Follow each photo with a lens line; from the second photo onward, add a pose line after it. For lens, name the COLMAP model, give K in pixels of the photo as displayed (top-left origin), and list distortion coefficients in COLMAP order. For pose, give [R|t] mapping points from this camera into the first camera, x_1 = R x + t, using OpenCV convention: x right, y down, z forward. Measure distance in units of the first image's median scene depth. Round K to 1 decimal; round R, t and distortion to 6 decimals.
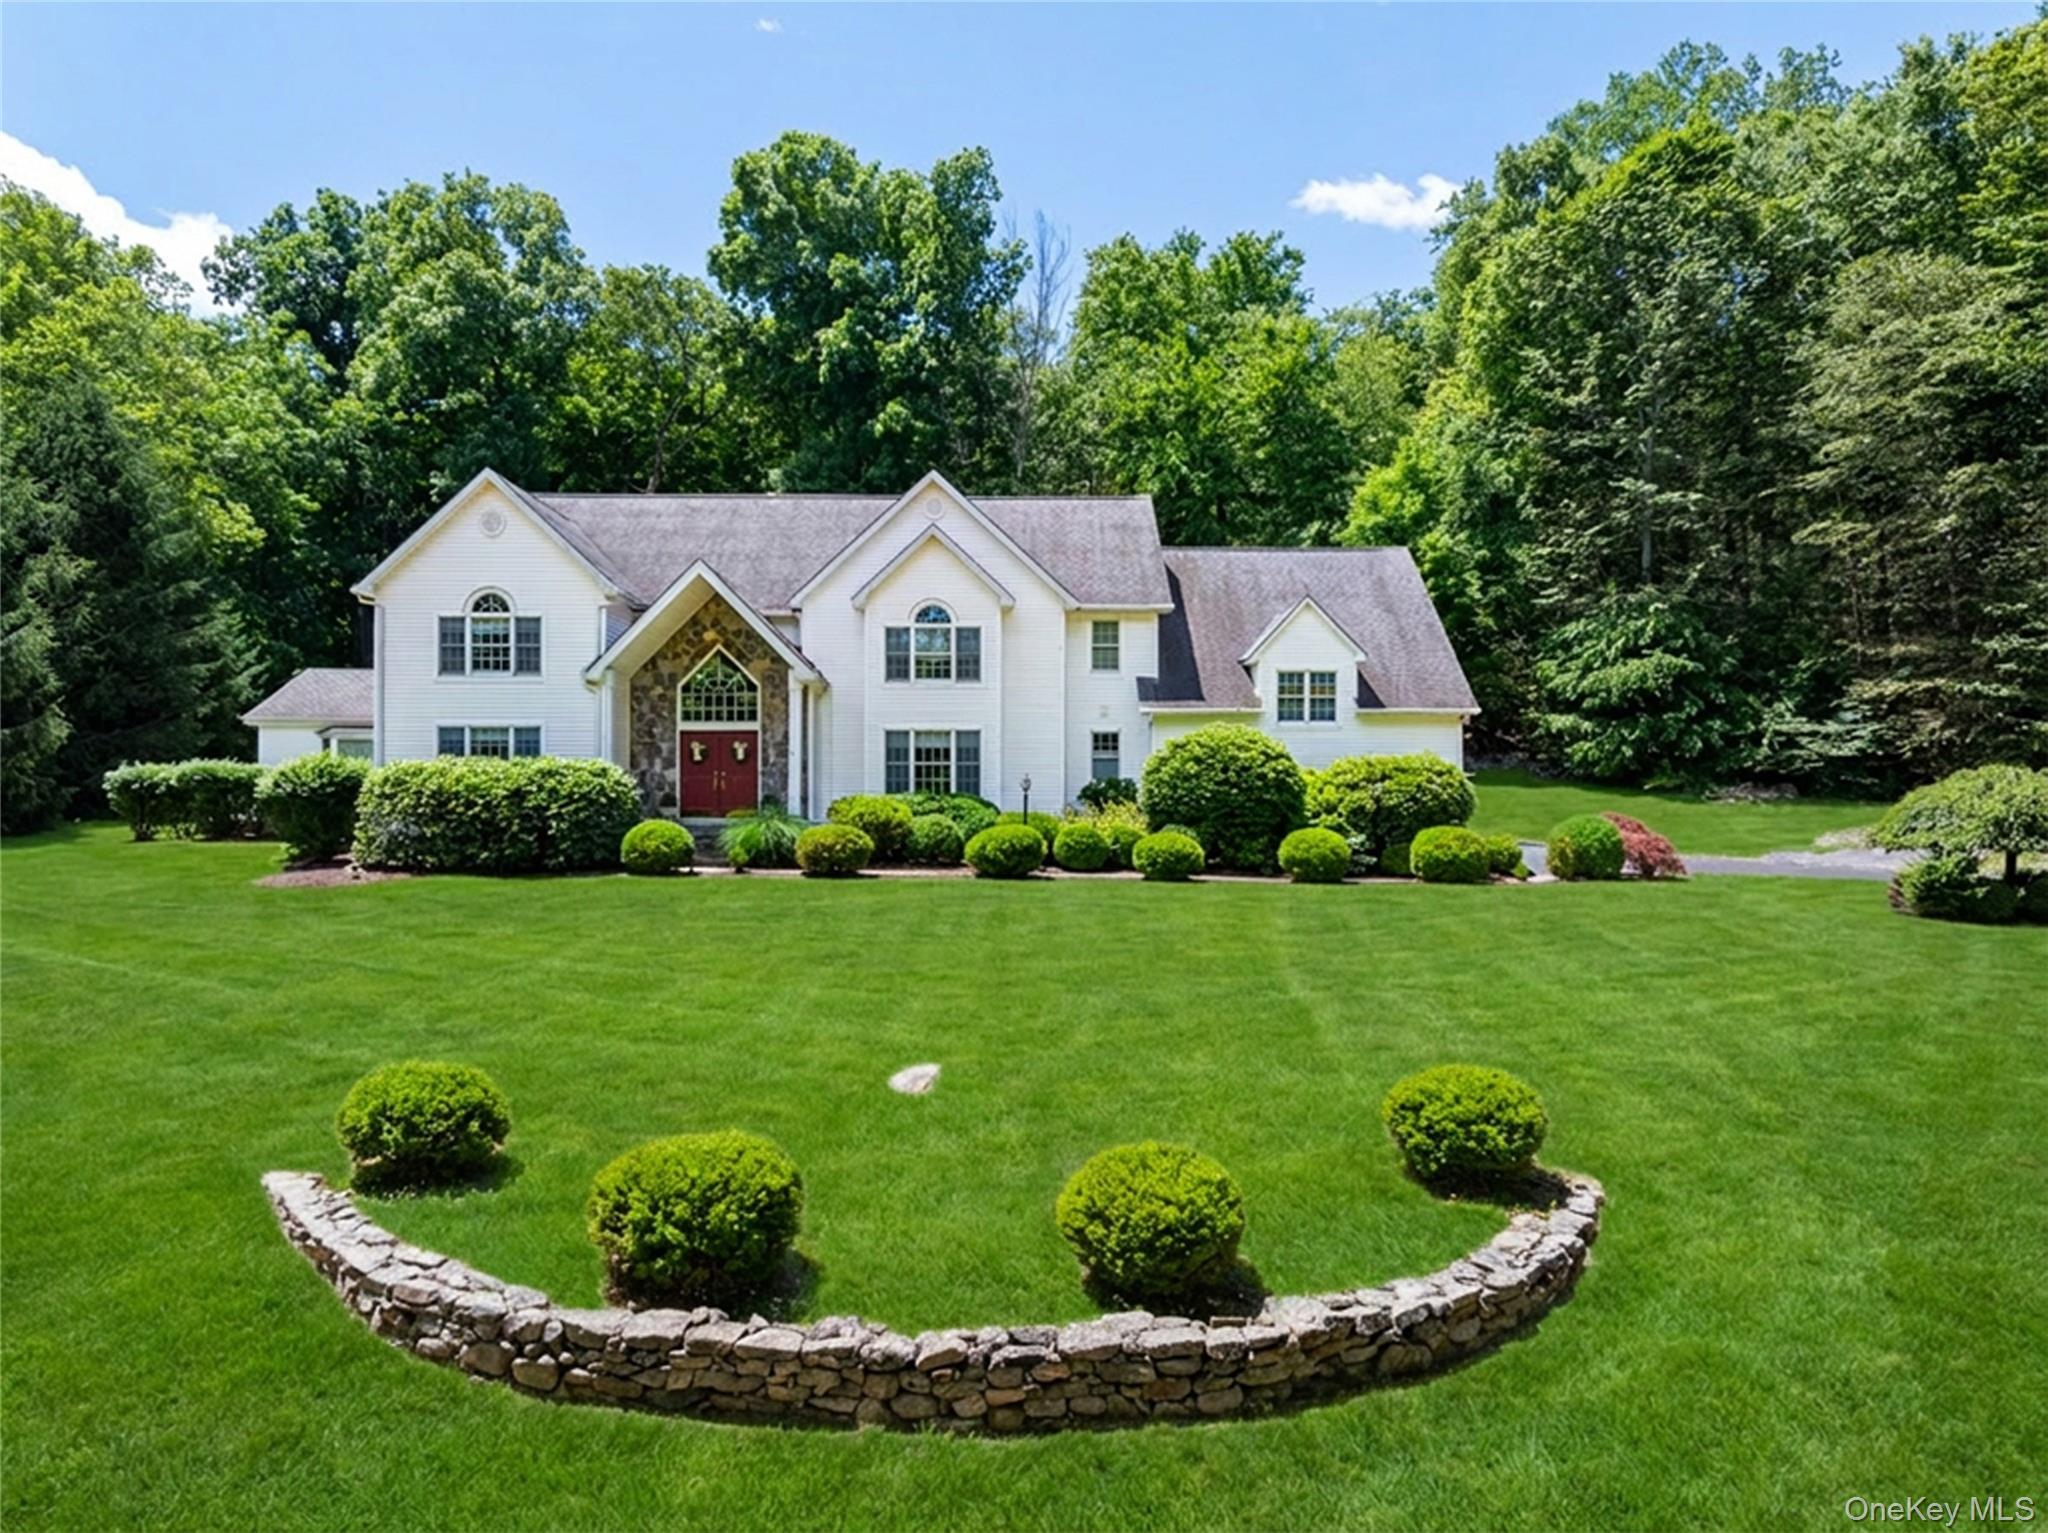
lens RADIAL K [[1431.7, 0, 1024.0], [0, 1431.7, 766.5], [0, 0, 1]] dist [-0.043299, -0.000068]
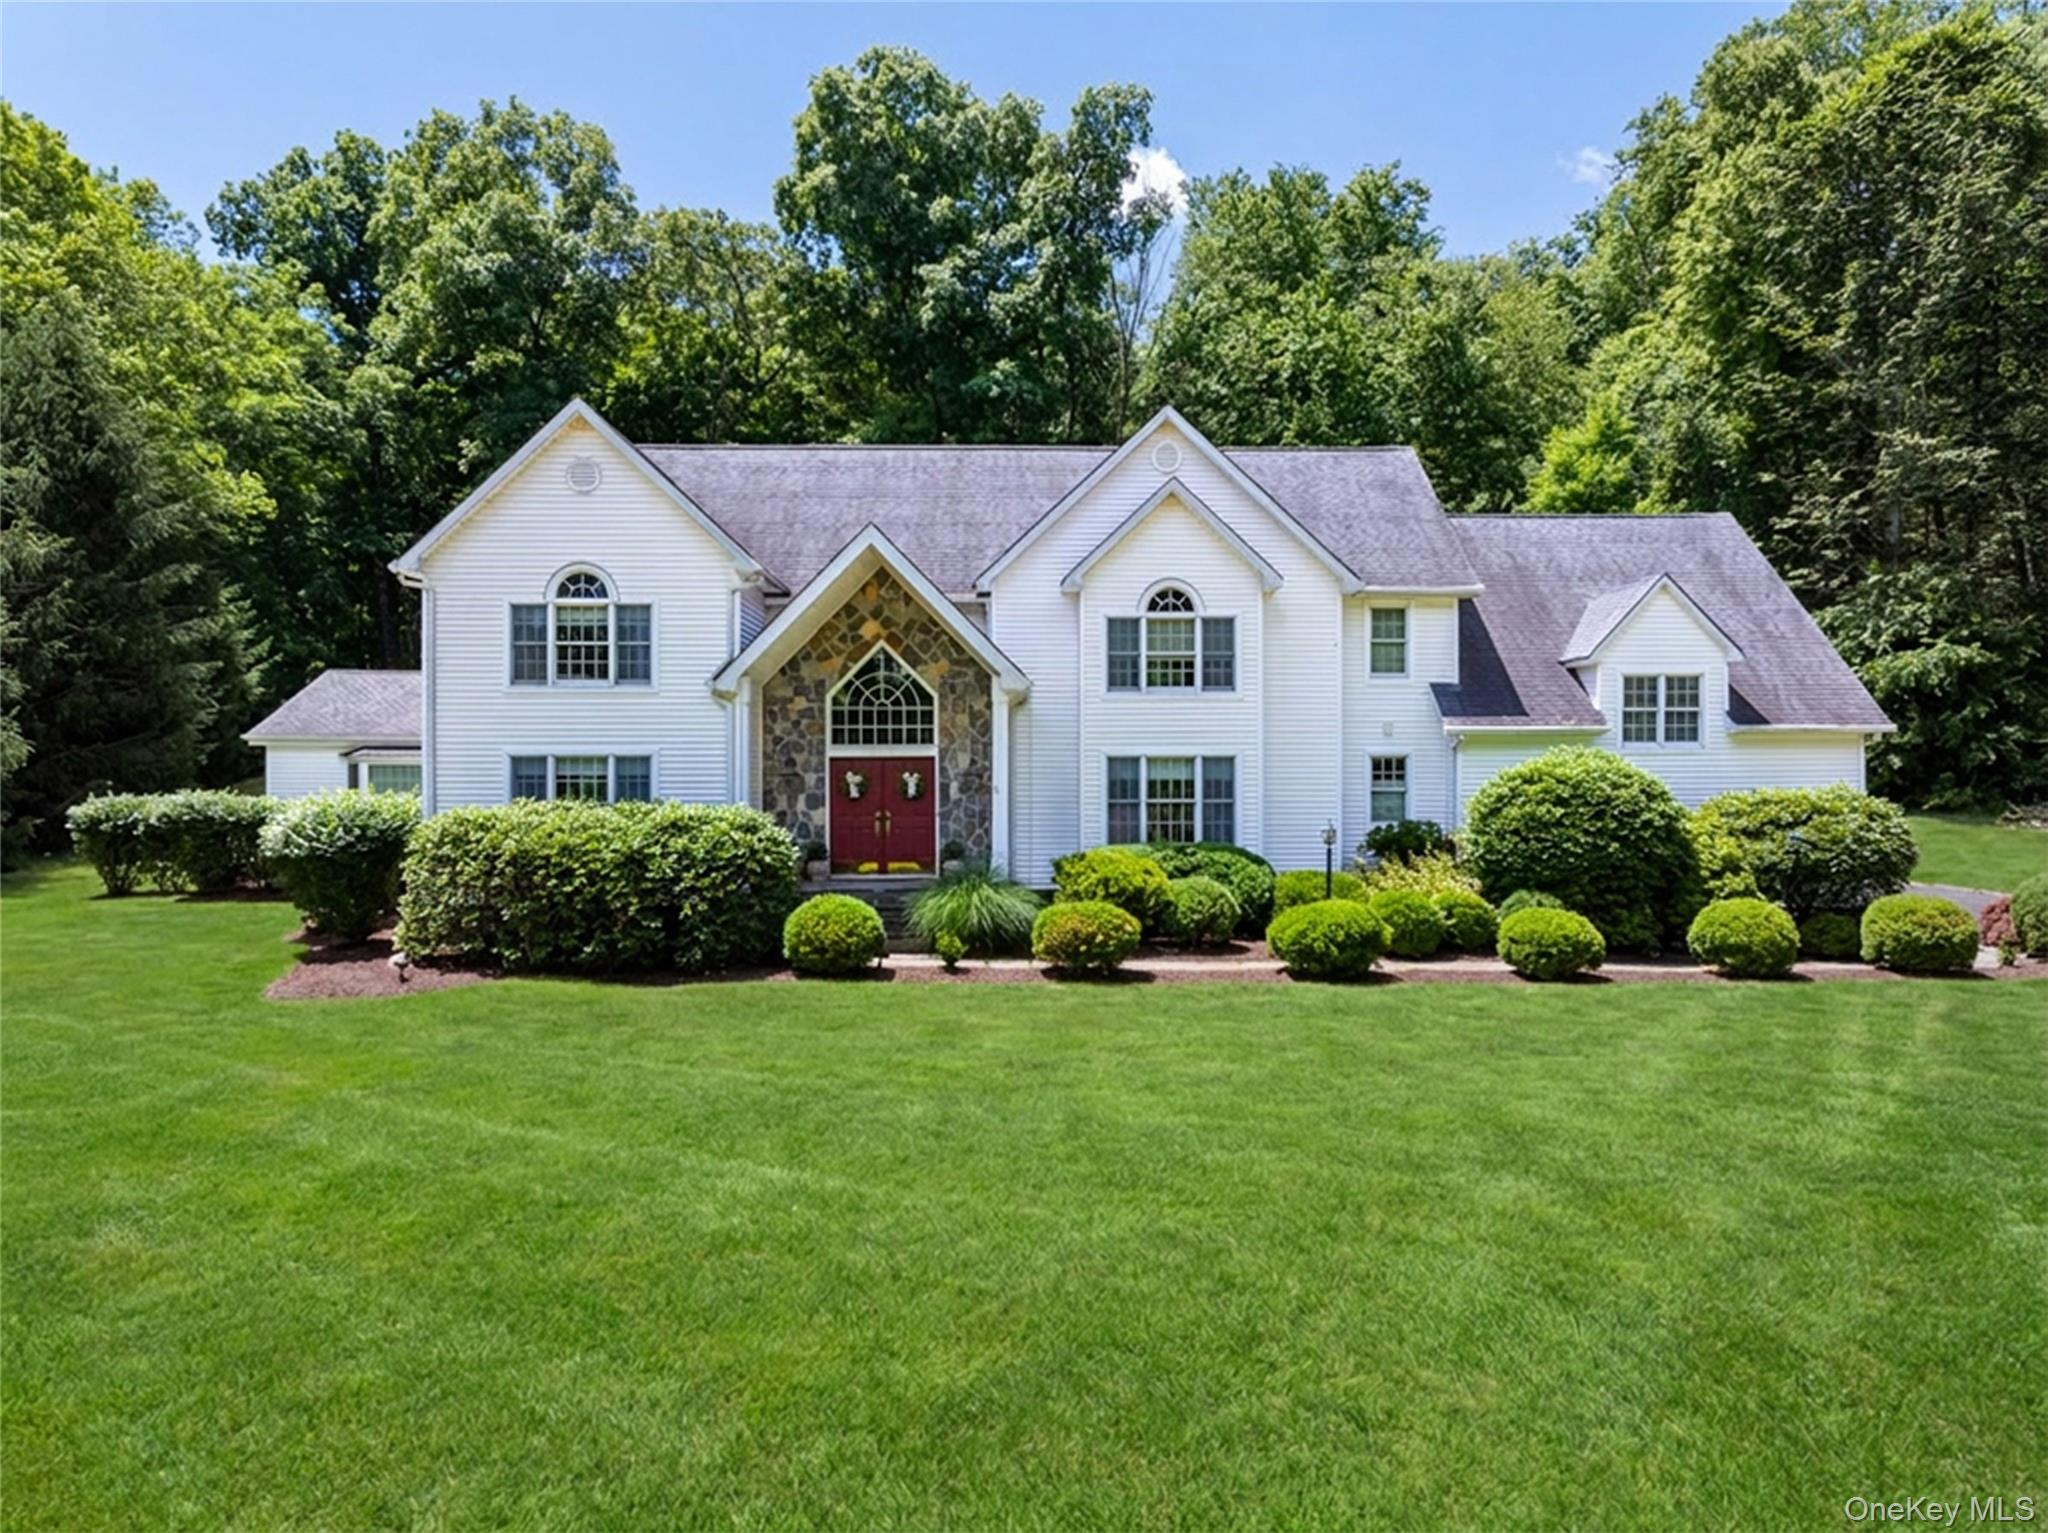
lens RADIAL K [[1418.0, 0, 1009.8], [0, 1418.0, 757.3], [0, 0, 1]] dist [-0.035377, 0.002849]
pose [[0.999883, -0.001408, -0.015201, -0.135663], [0.001475, 0.999989, 0.004391, -0.027976], [0.015195, -0.004413, 0.999875, 0.262427]]
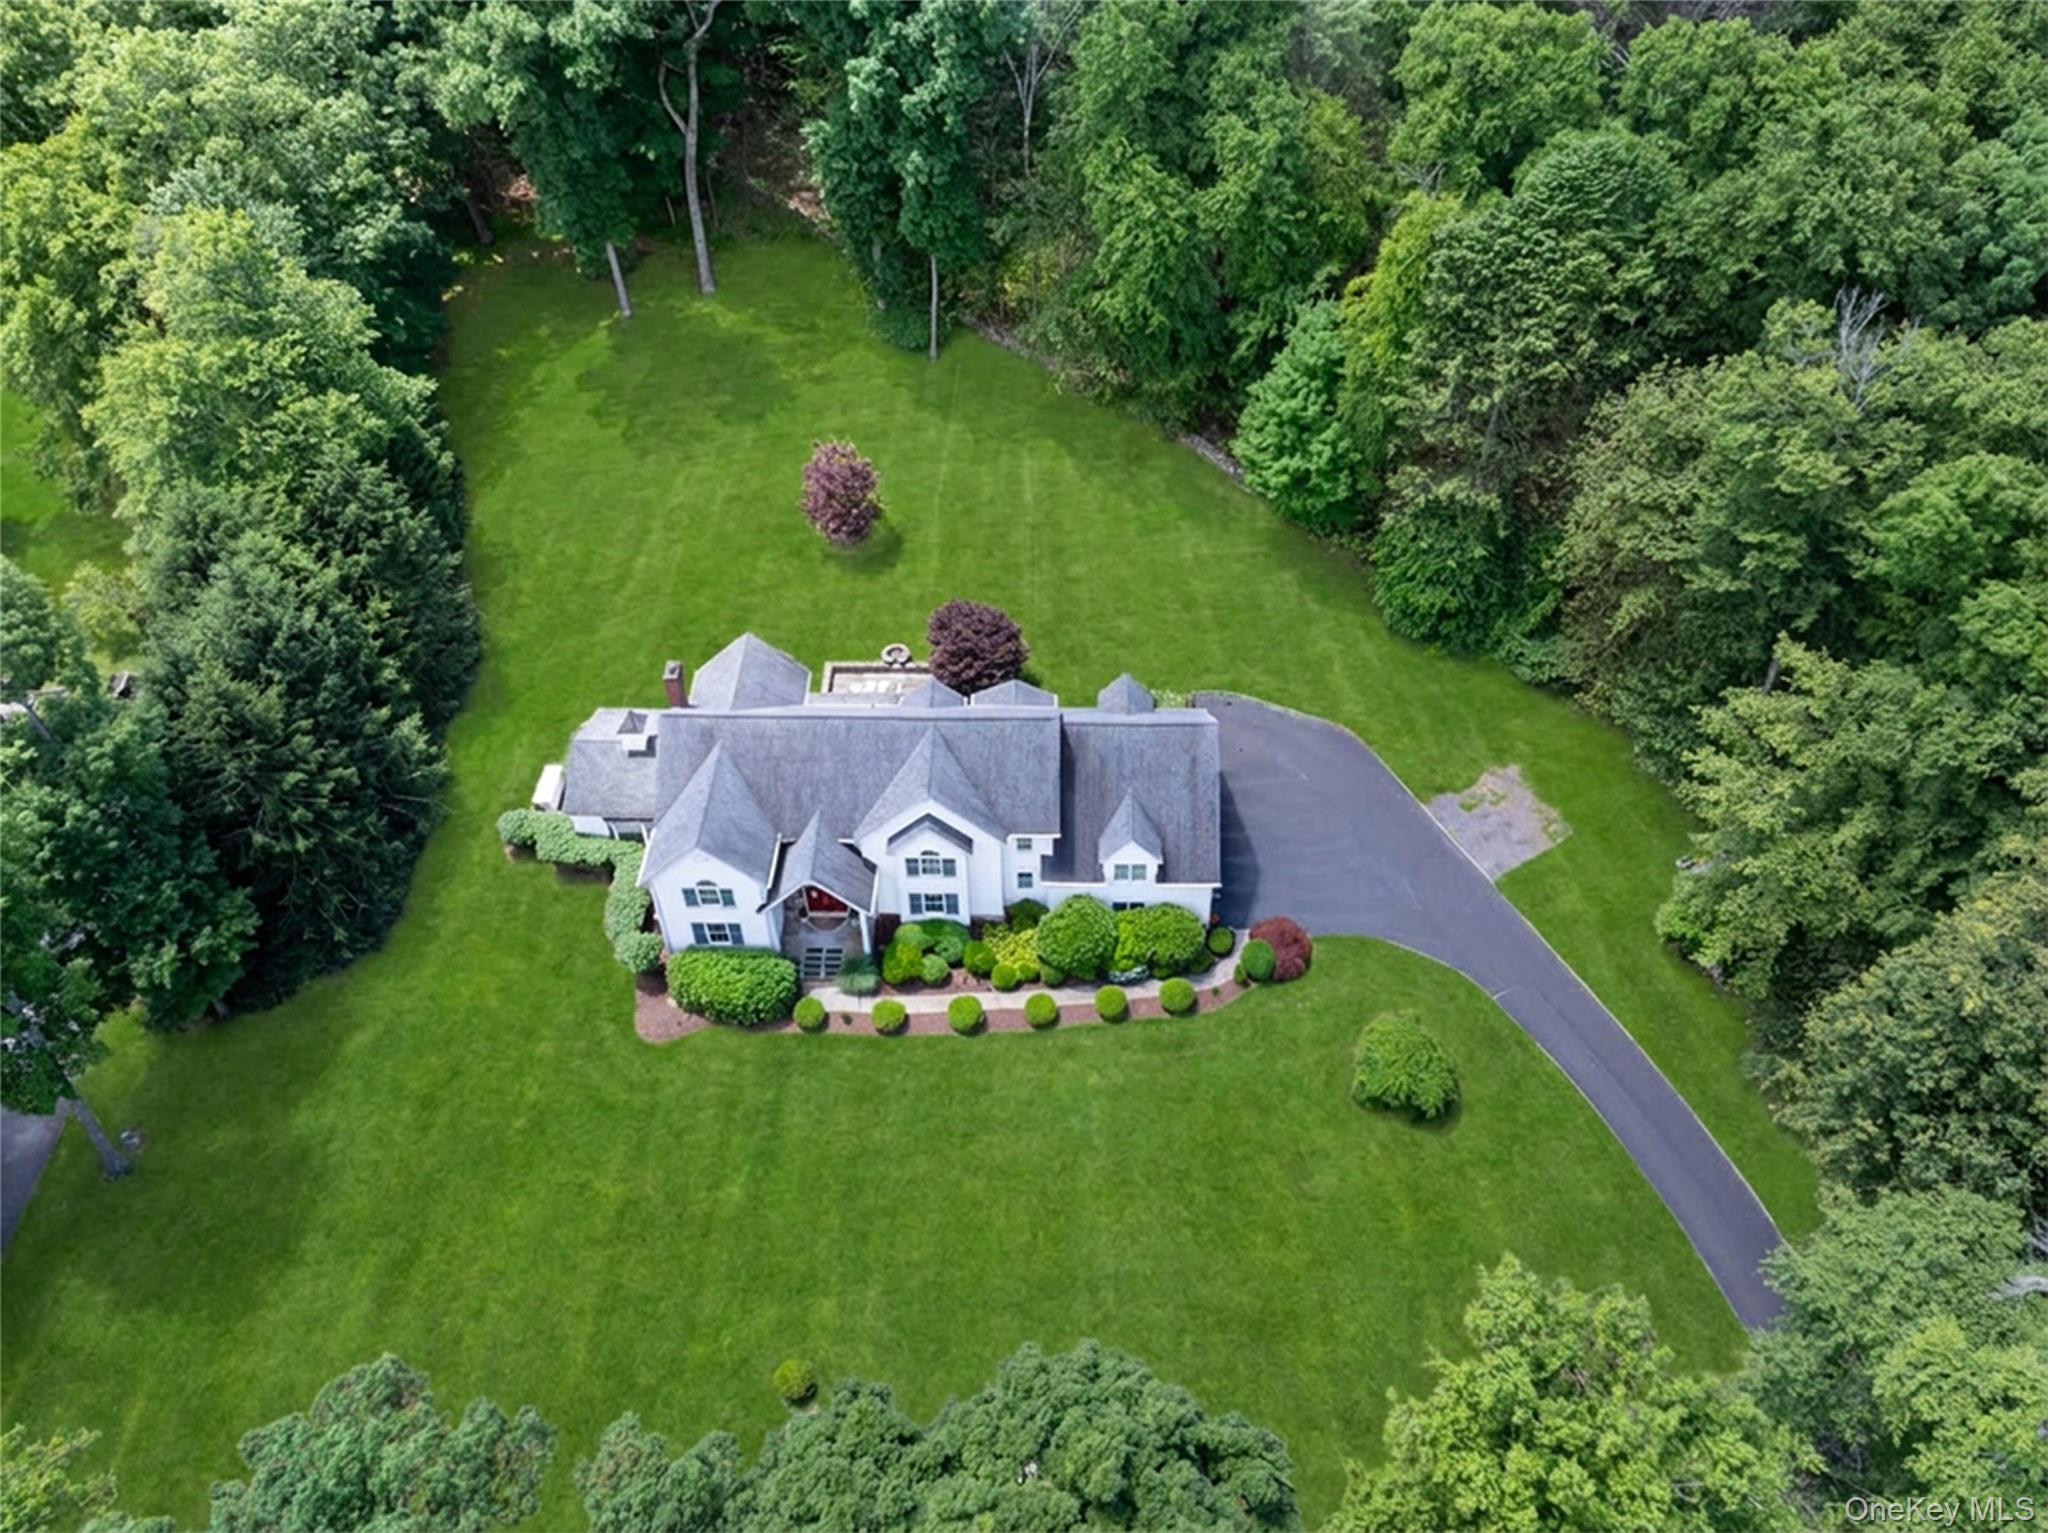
lens RADIAL K [[1459.0, 0, 1024.6], [0, 1459.0, 559.5], [0, 0, 1]] dist [0.006682, 0.001590]
pose [[0.996932, 0.028001, -0.073088, 0.193116], [0.023921, 0.780122, 0.625170, -1.616446], [0.074523, -0.625000, 0.777059, -0.255449]]
